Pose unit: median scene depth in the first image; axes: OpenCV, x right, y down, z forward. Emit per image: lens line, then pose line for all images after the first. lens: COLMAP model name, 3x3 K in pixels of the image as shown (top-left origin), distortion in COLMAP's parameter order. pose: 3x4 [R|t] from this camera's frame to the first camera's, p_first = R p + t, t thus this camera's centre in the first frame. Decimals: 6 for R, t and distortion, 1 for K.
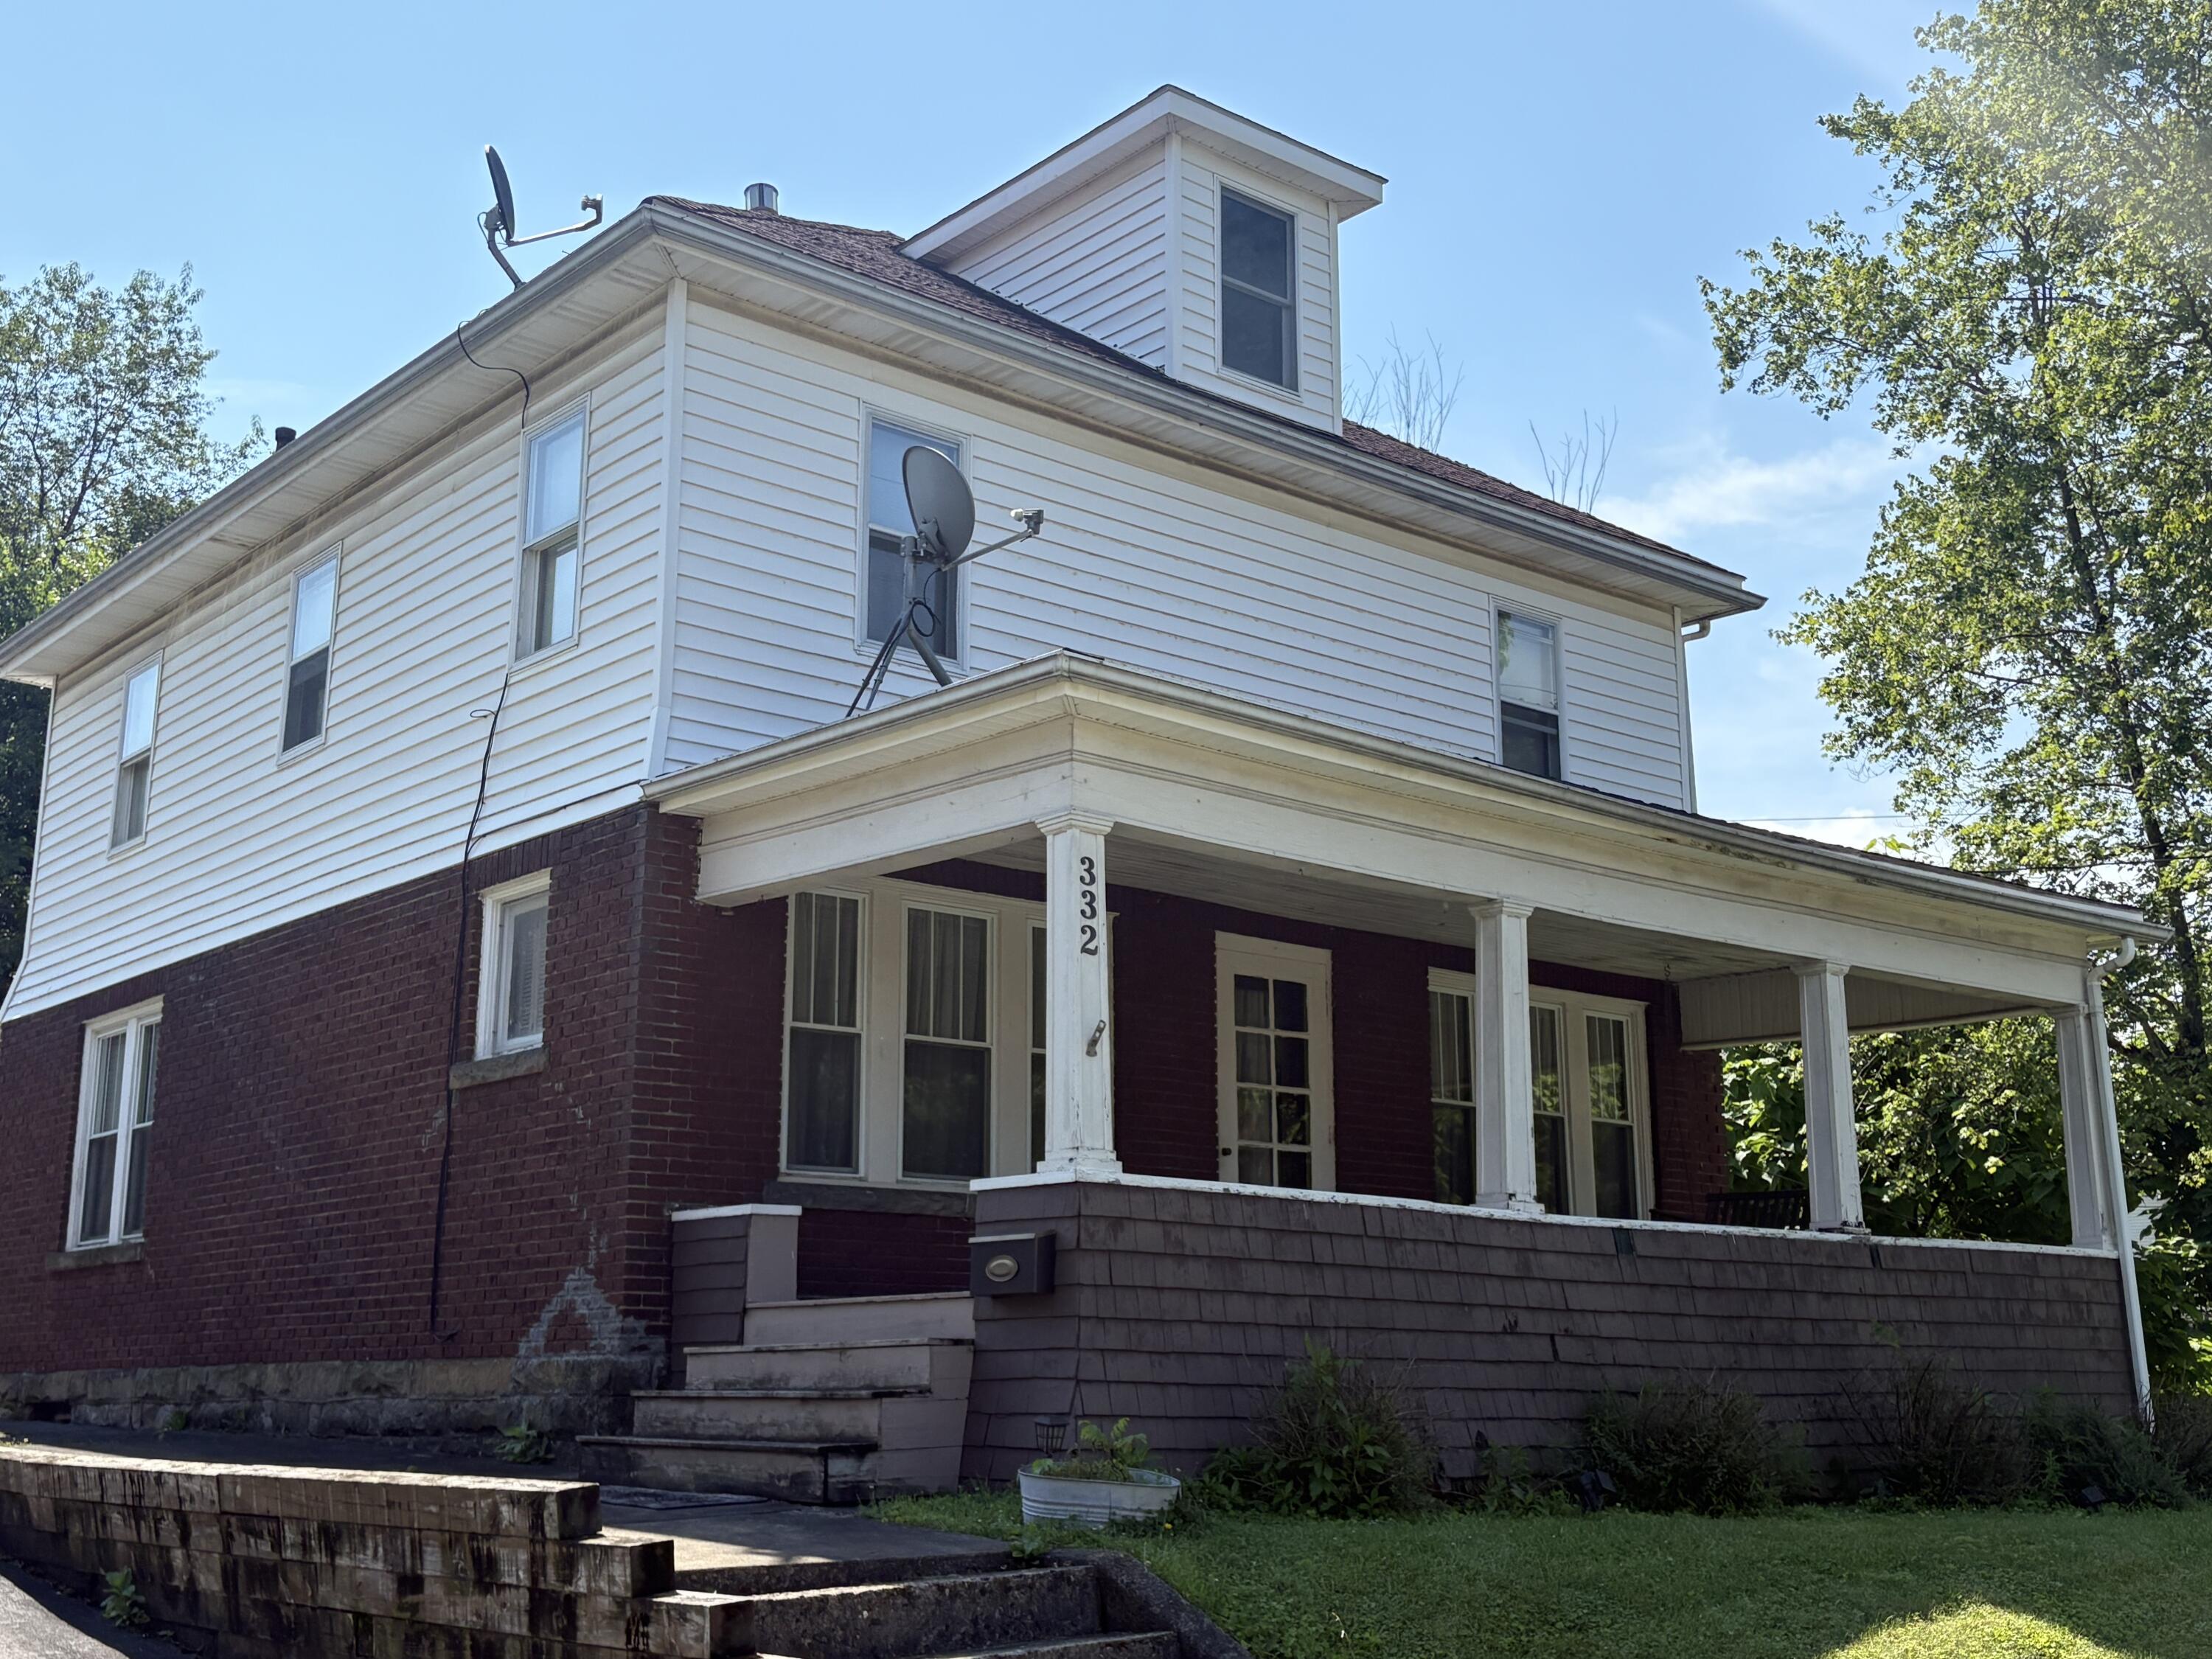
lens RADIAL K [[2513.5, 0, 1106.0], [0, 2513.5, 829.5], [0, 0, 1]] dist [0.211700, -0.650796]
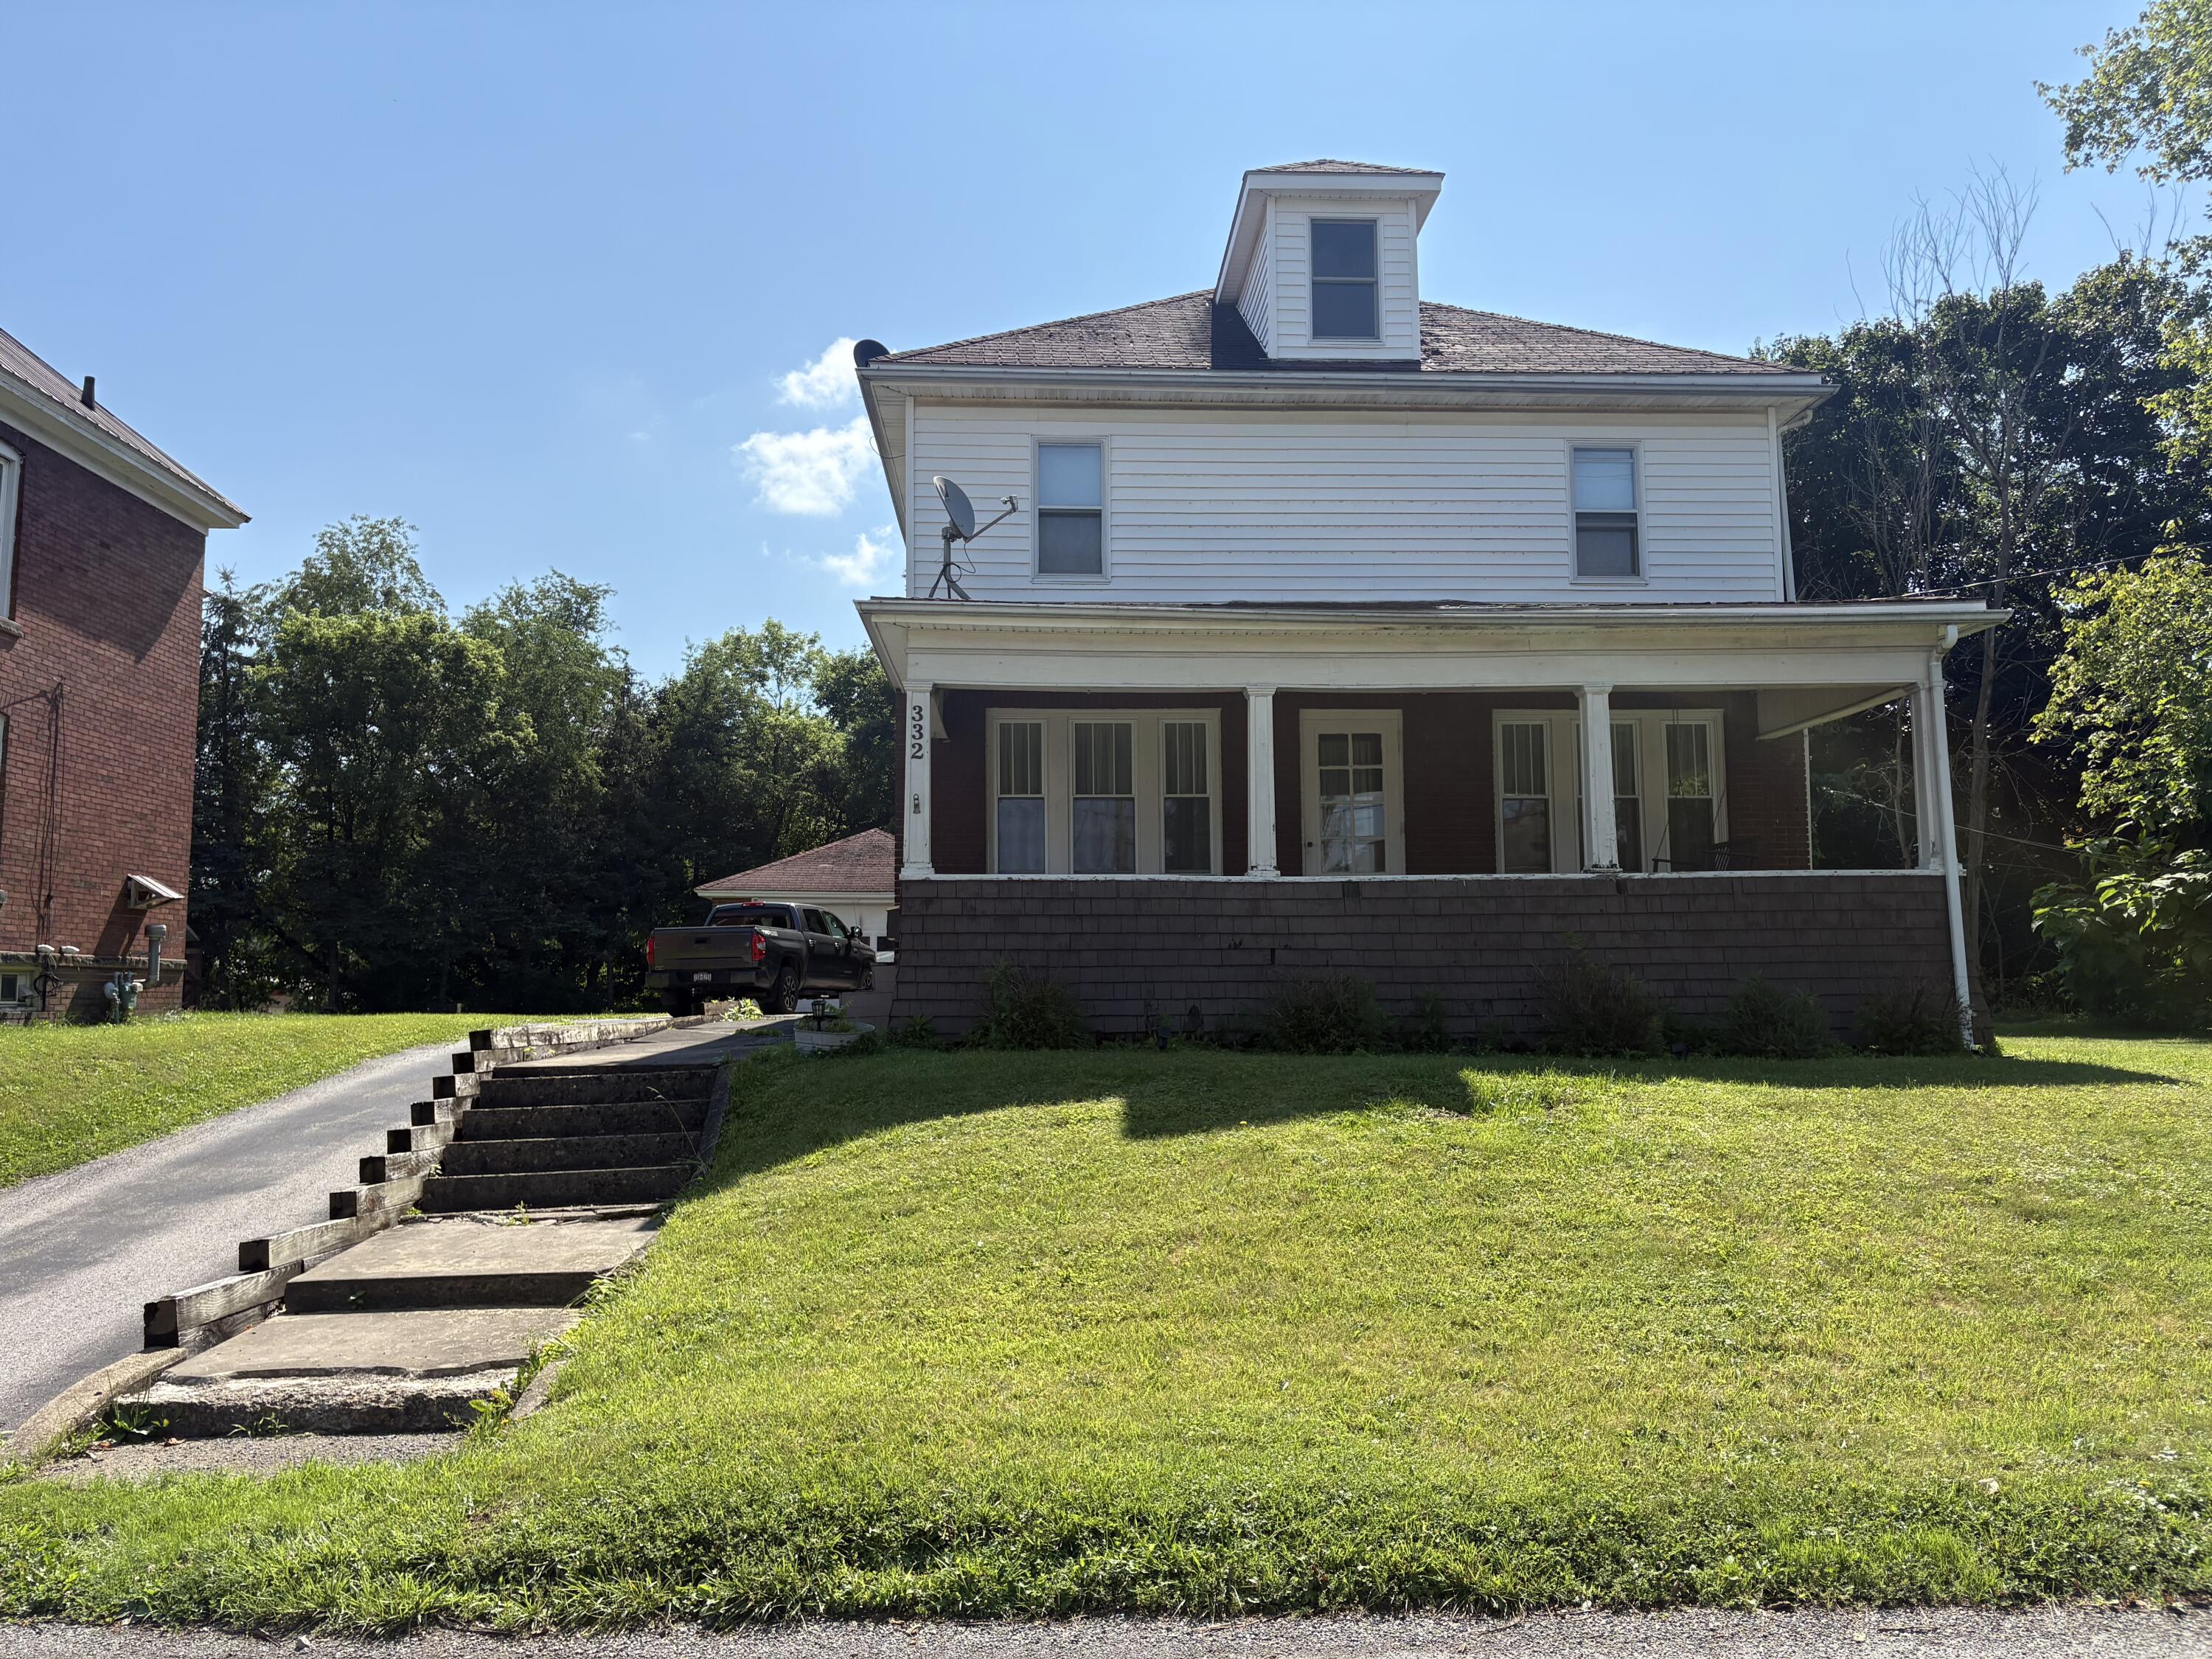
lens RADIAL K [[1669.1, 0, 1116.8], [0, 1669.1, 825.7], [0, 0, 1]] dist [0.165587, -0.365663]
pose [[0.794188, -0.073450, -0.603217, 0.741952], [0.142567, 0.987483, 0.067461, 0.031804], [0.590711, -0.139576, 0.794719, 0.088434]]
